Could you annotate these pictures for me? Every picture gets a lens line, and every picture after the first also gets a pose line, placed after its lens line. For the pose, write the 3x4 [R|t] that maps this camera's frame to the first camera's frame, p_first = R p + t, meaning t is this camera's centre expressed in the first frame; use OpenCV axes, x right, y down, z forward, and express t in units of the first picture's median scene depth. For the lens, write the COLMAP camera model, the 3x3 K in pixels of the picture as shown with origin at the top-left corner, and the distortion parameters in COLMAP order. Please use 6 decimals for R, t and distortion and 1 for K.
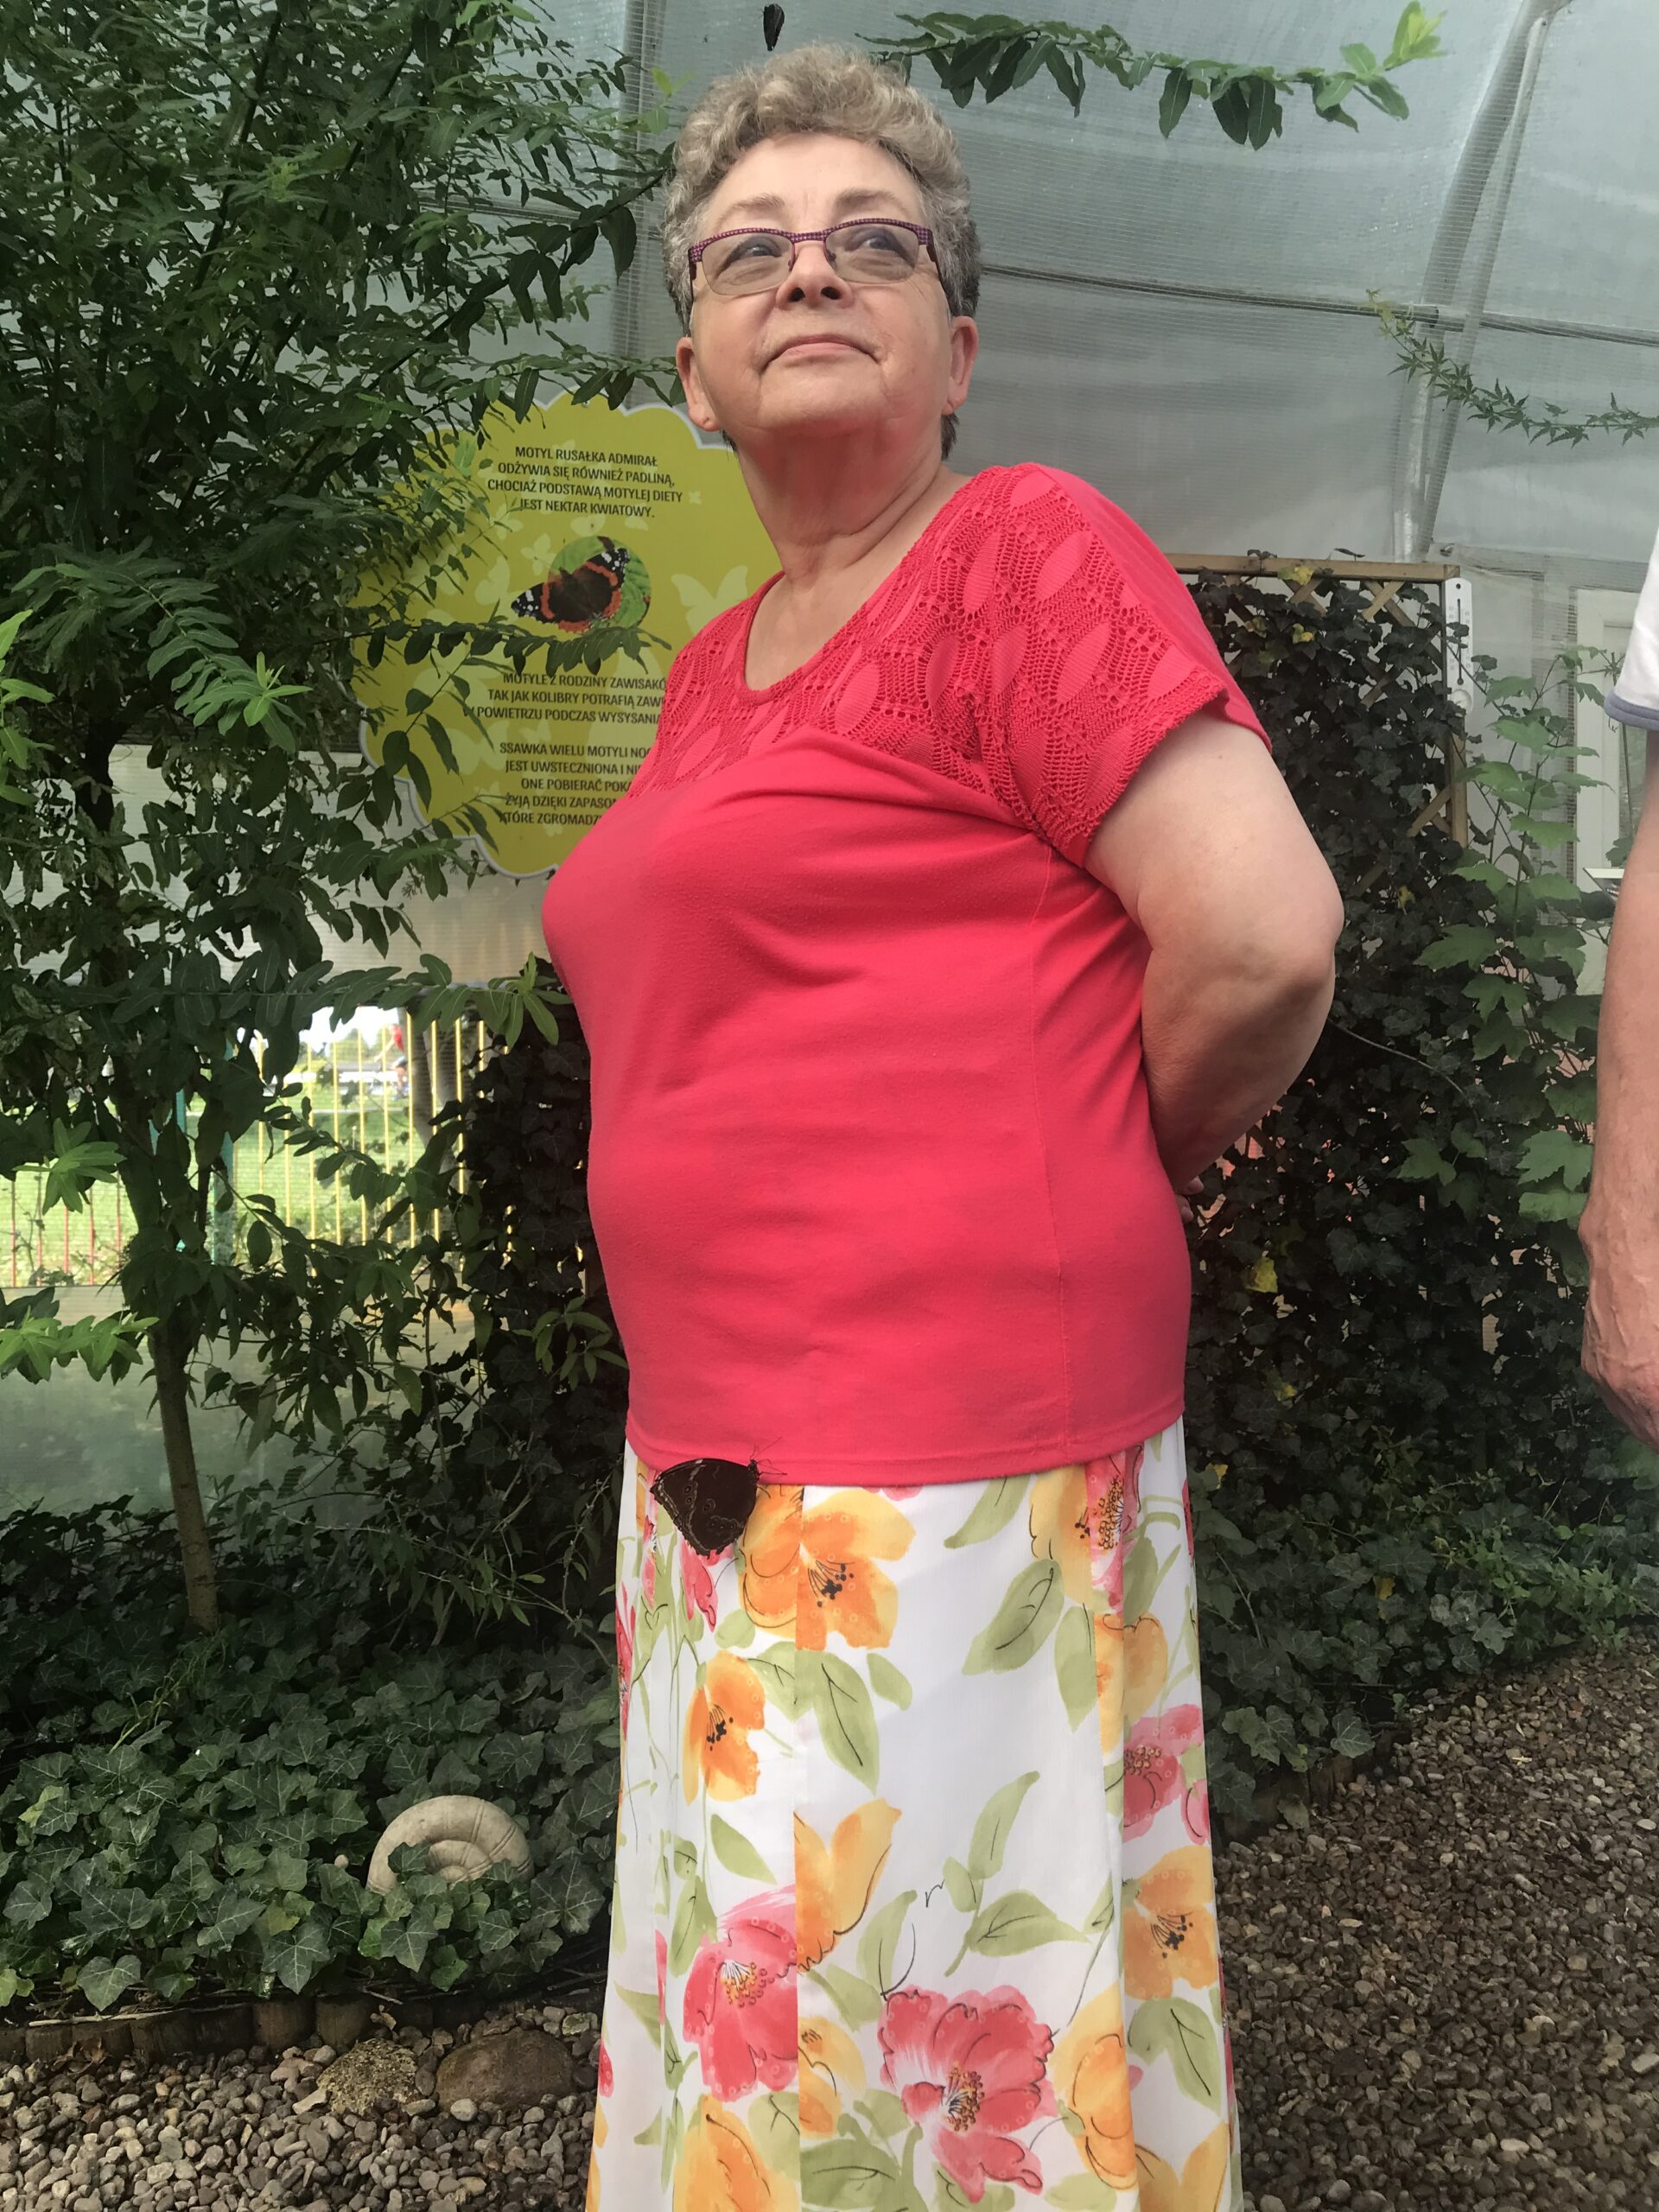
lens RADIAL K [[1849.1, 0, 830.8], [0, 1849.1, 1096.9], [0, 0, 1]] dist [0.013902, -0.006162]
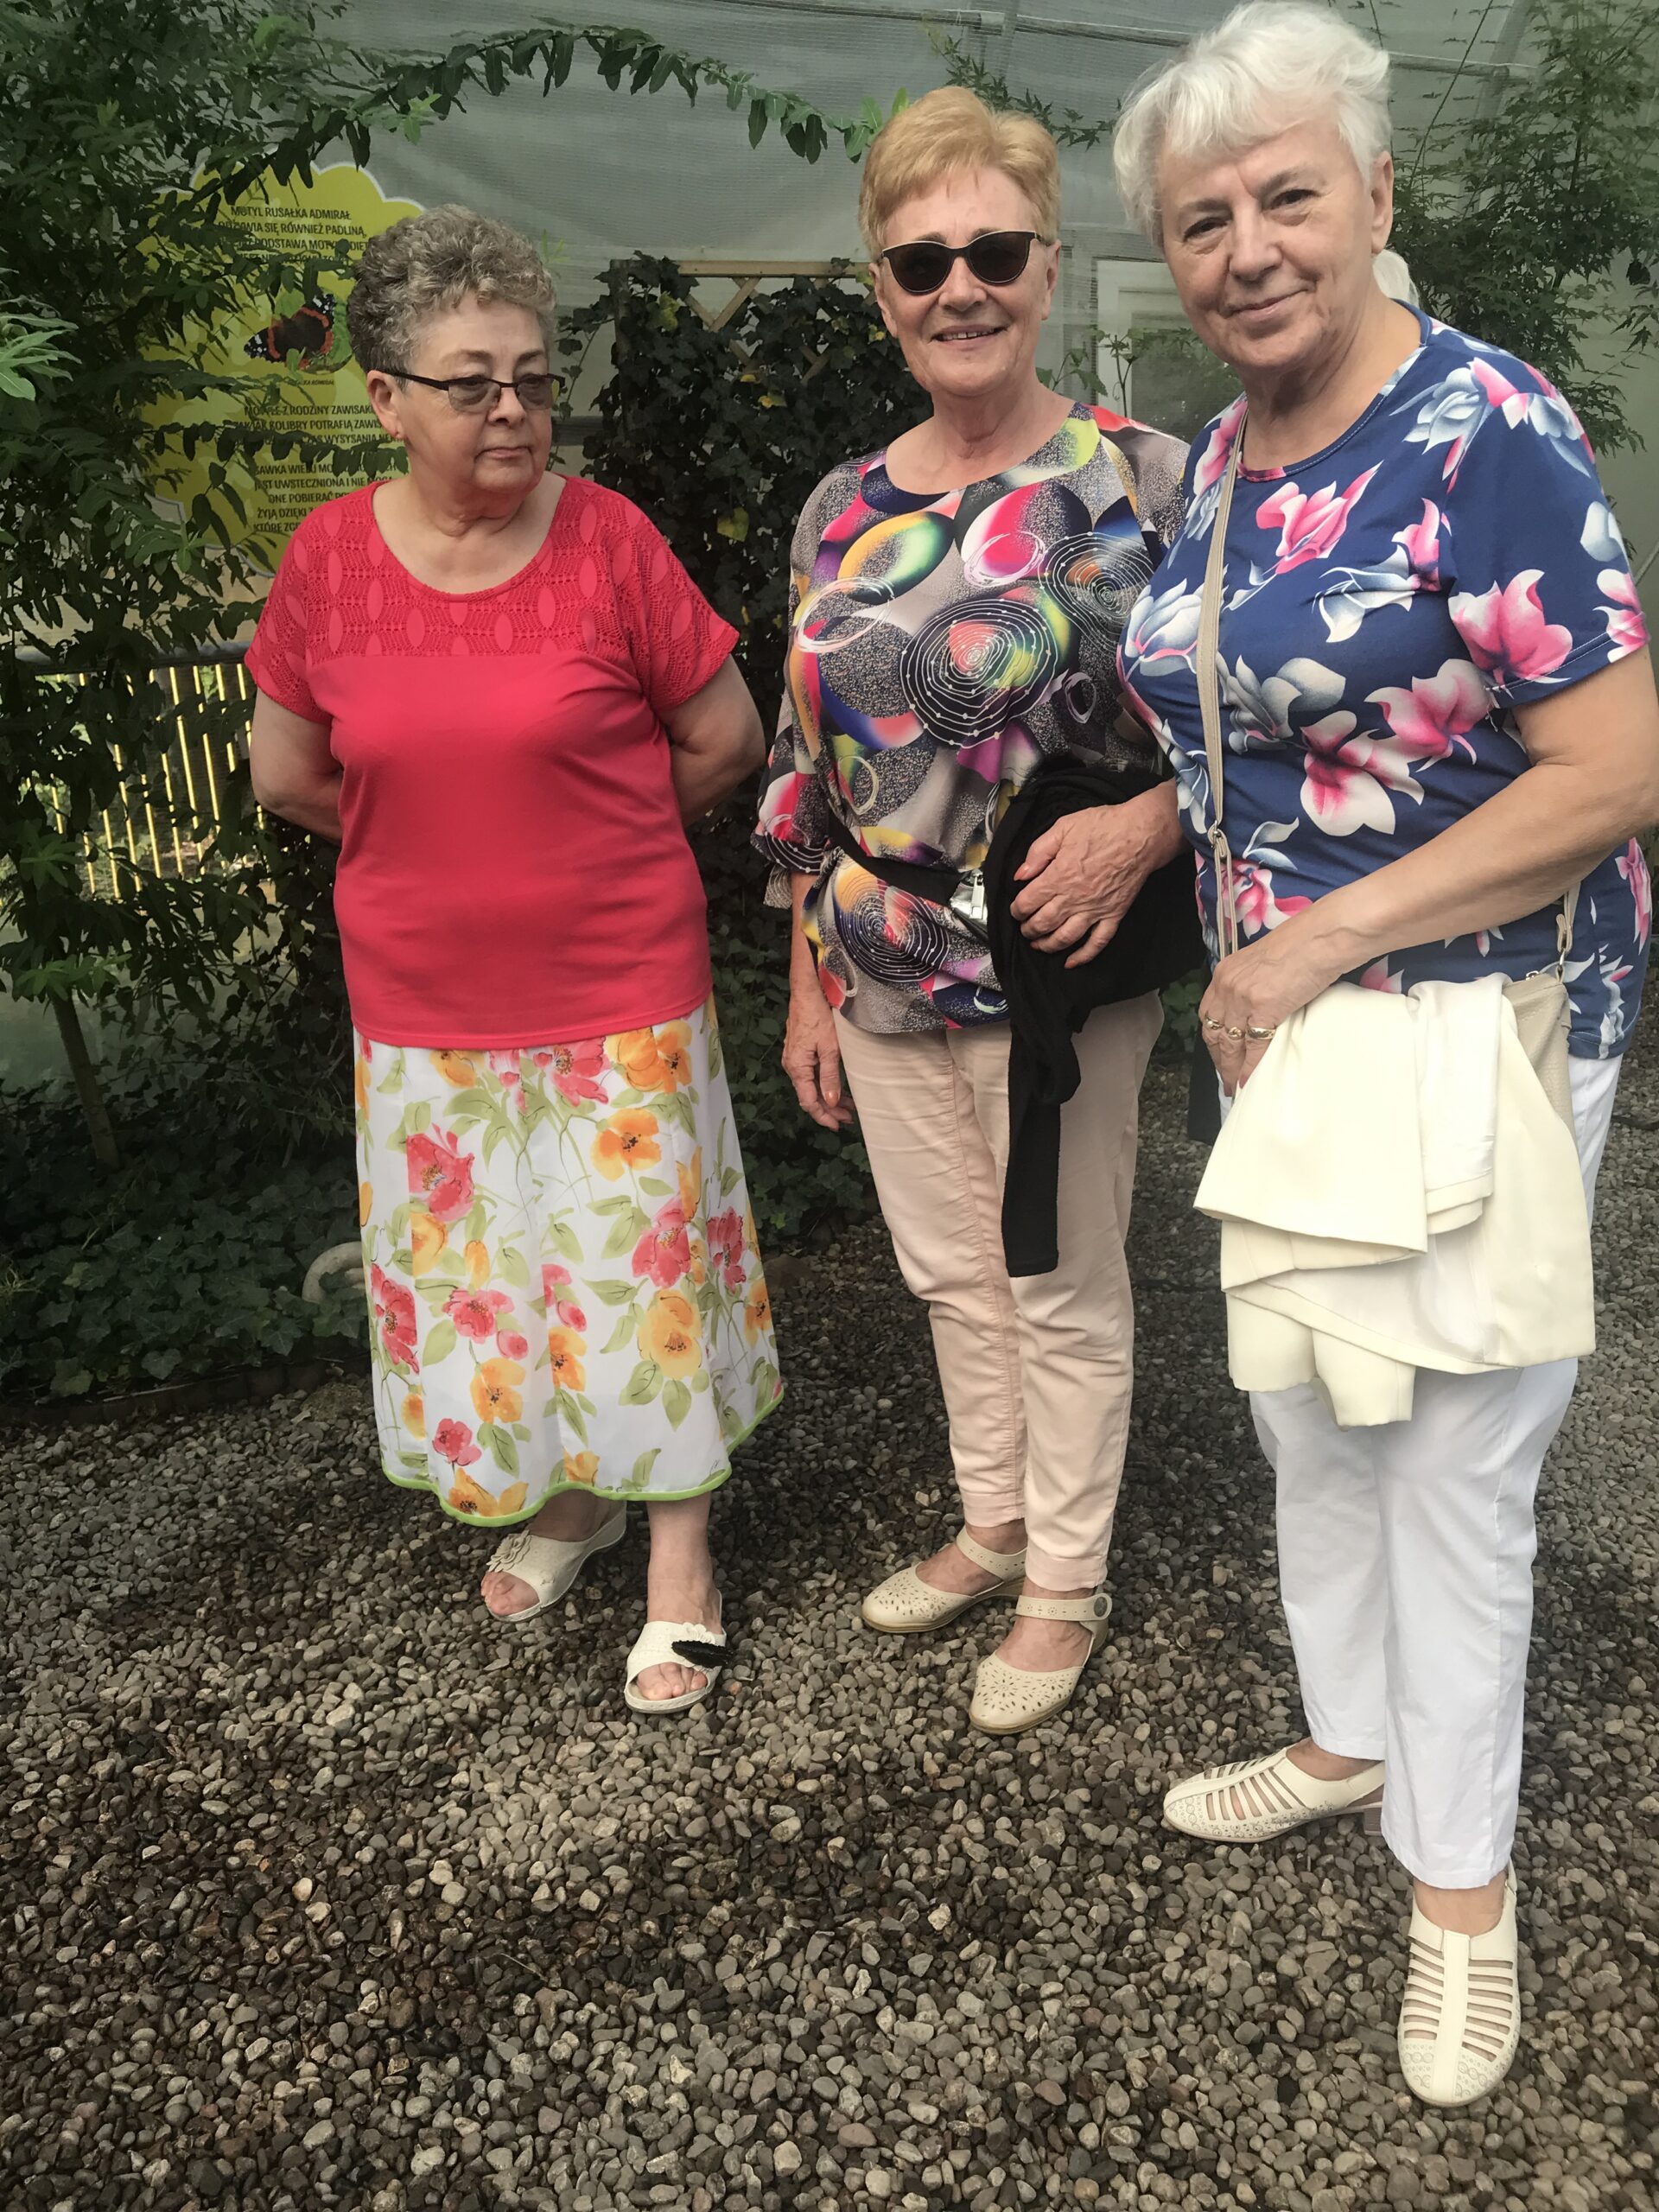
lens RADIAL K [[1849.1, 0, 824.9], [0, 1849.1, 1106.8], [0, 0, 1]] dist [0.013902, -0.006162]
pose [[0.979890, -0.090433, 0.177867, -0.059445], [0.041786, 0.964636, 0.260251, -0.084572], [-0.195112, -0.247585, 0.949017, -0.370809]]
